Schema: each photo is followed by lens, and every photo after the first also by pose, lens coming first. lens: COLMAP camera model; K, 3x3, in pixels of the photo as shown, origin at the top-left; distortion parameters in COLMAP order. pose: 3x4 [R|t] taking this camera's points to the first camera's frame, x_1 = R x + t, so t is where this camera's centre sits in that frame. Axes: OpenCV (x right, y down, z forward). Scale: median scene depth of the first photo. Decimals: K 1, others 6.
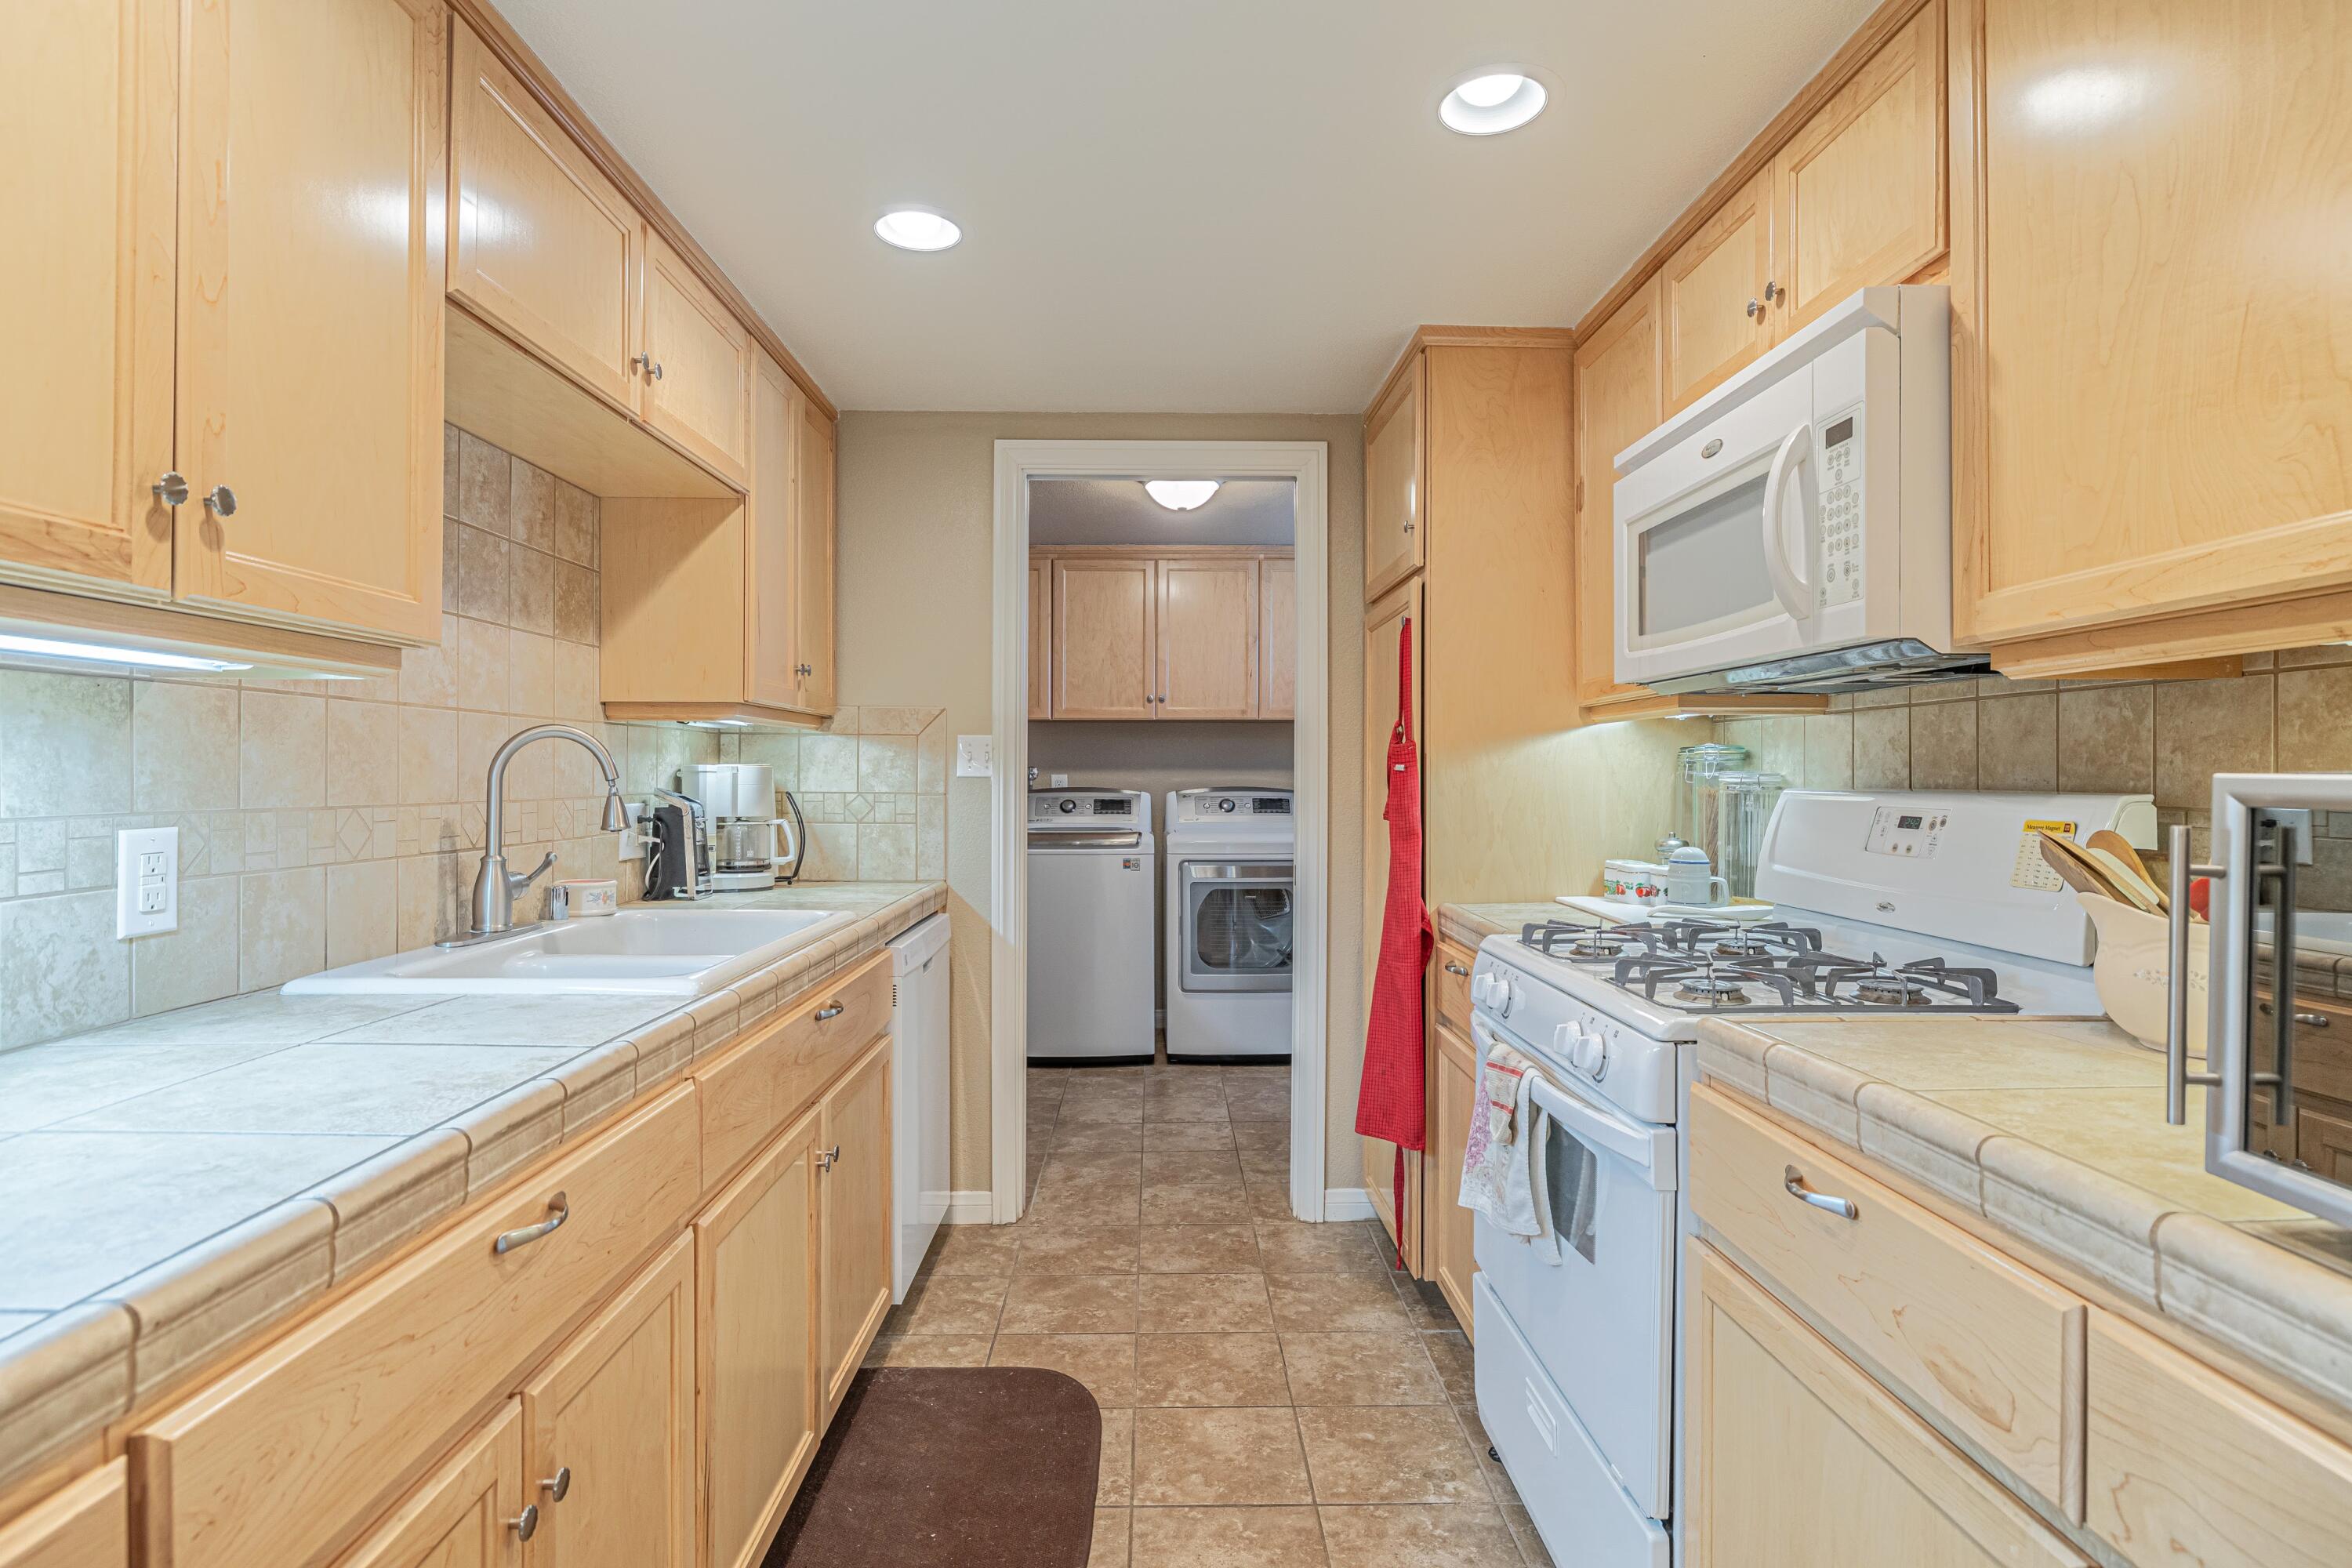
lens RADIAL K [[1220.4, 0, 1176.0], [0, 1220.4, 784.0], [0, 0, 1]] dist [-0.001223, -0.000196]
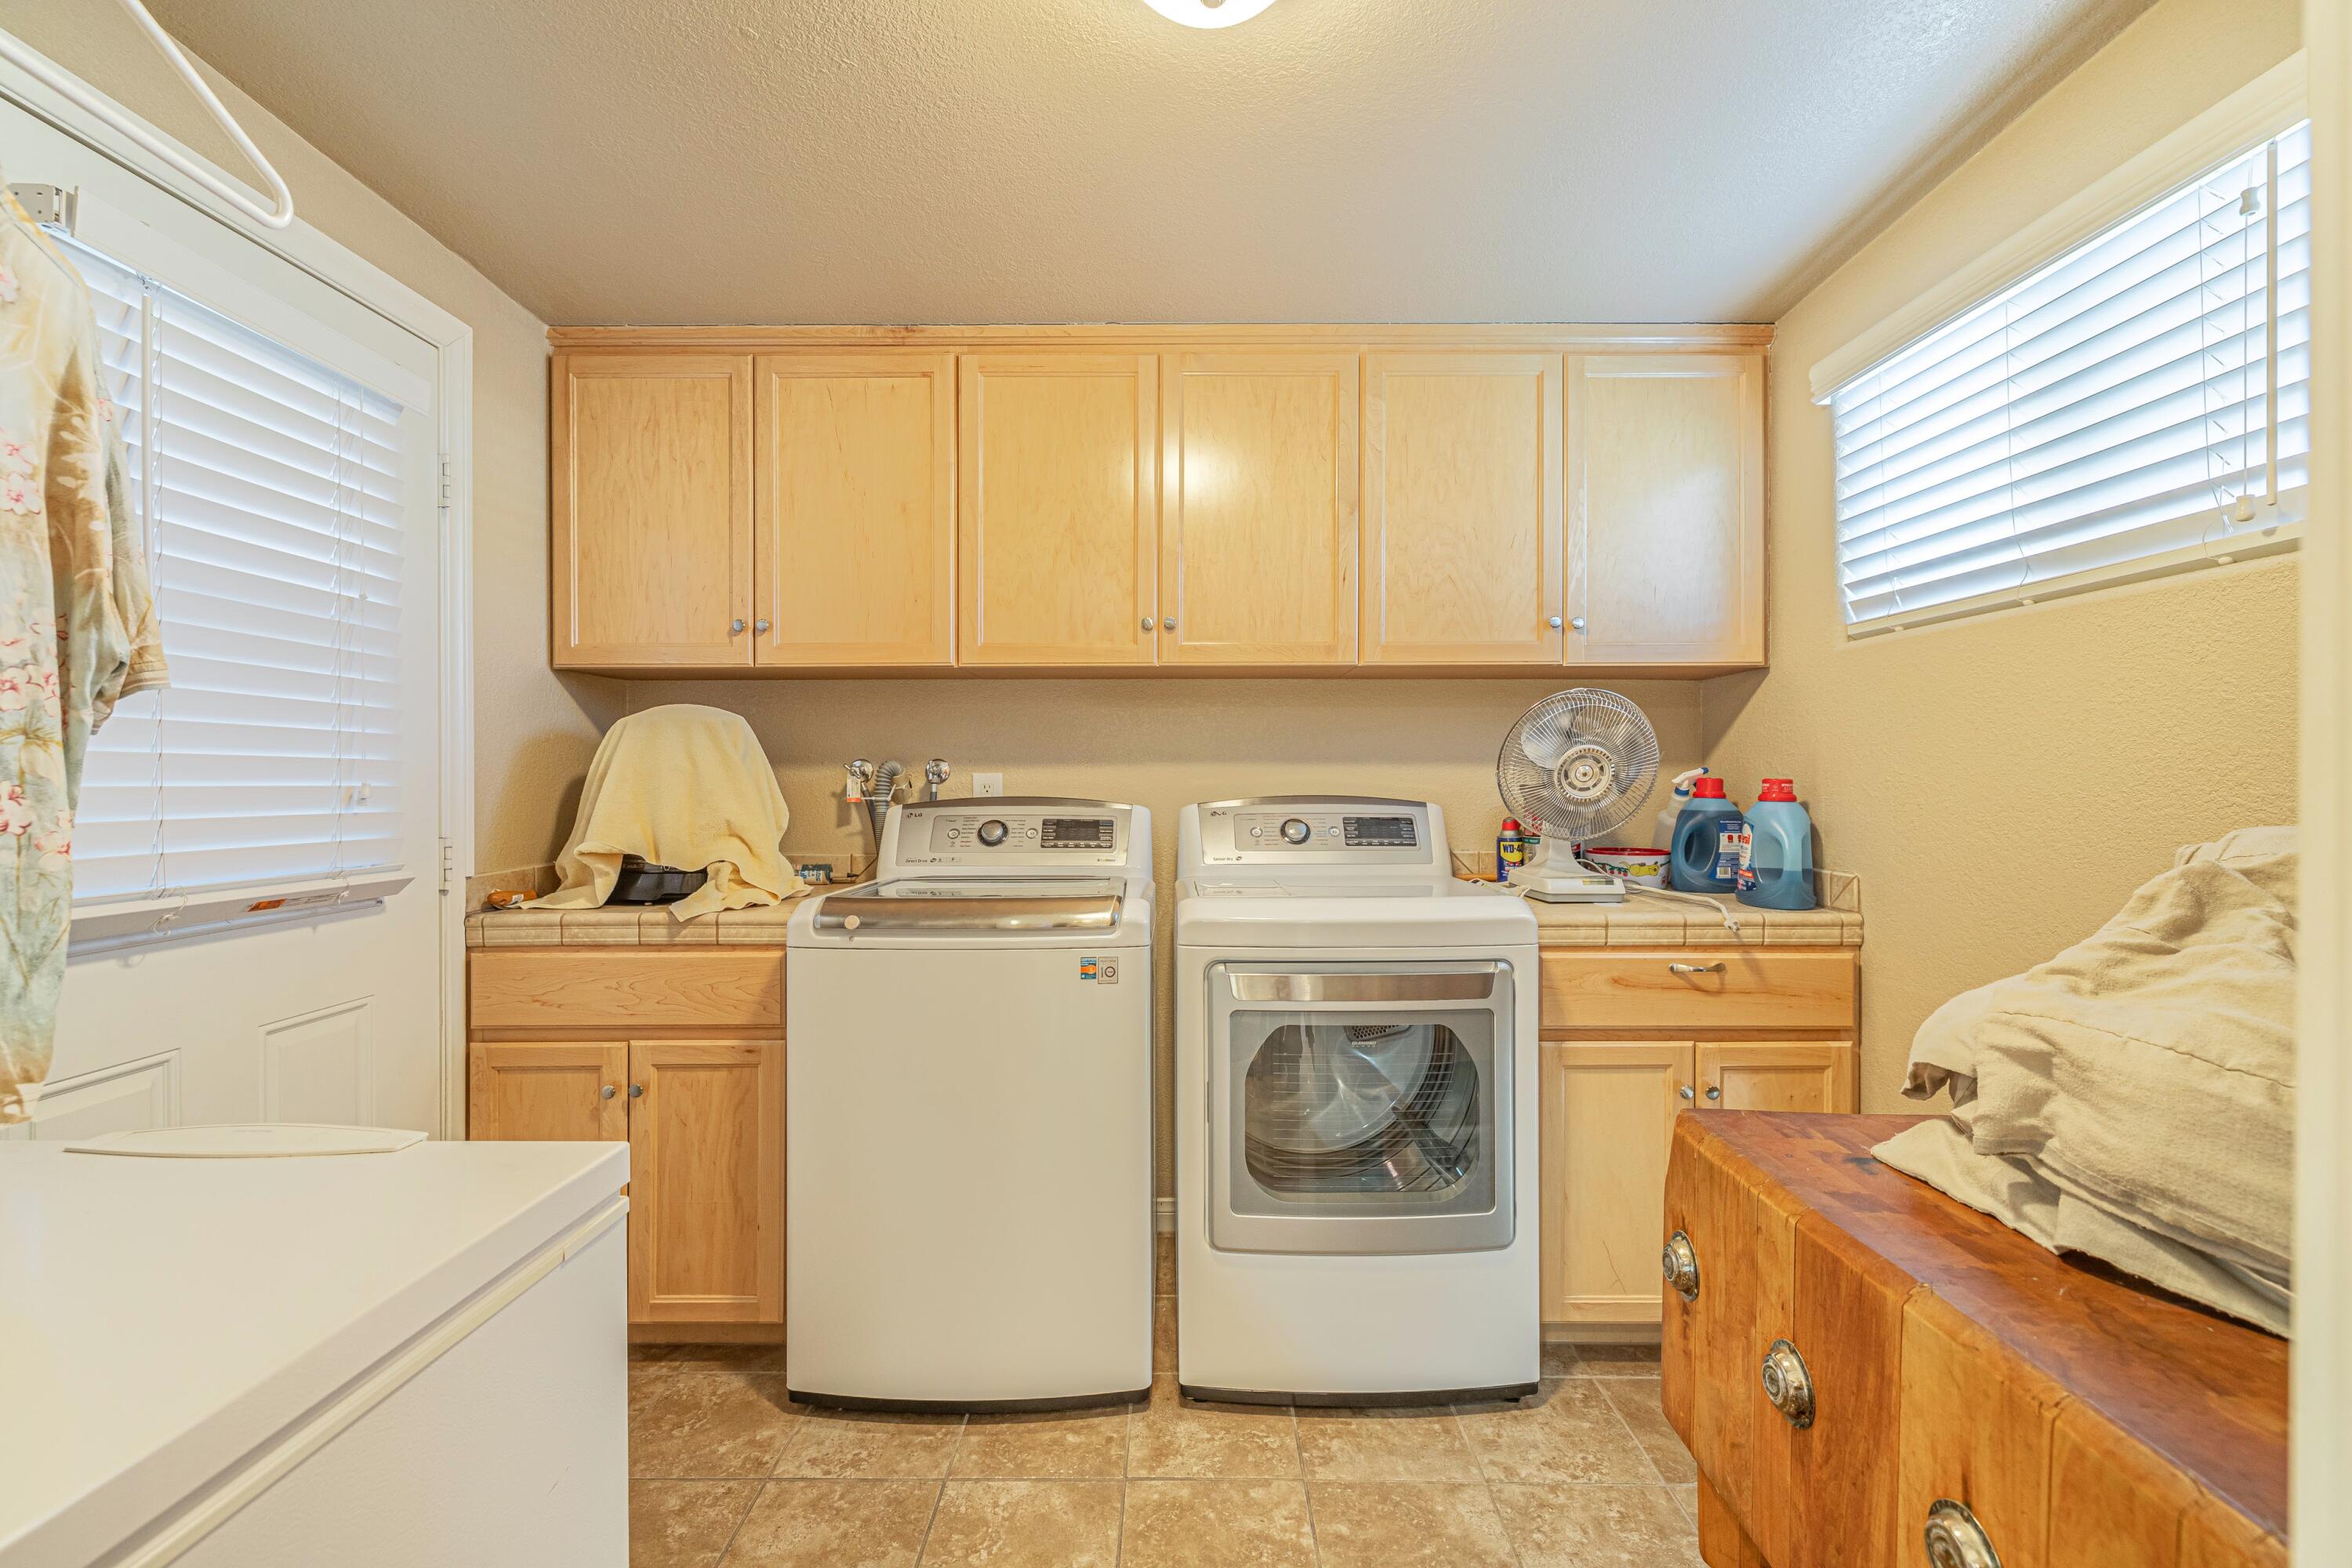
lens RADIAL K [[987.0, 0, 1184.3], [0, 987.0, 782.9], [0, 0, 1]] dist [0.001685, 0.000047]
pose [[0.999955, 0.000602, -0.009461, -0.001595], [-0.000654, 0.999985, -0.005460, -0.001328], [0.009458, 0.005466, 0.999940, 0.586195]]
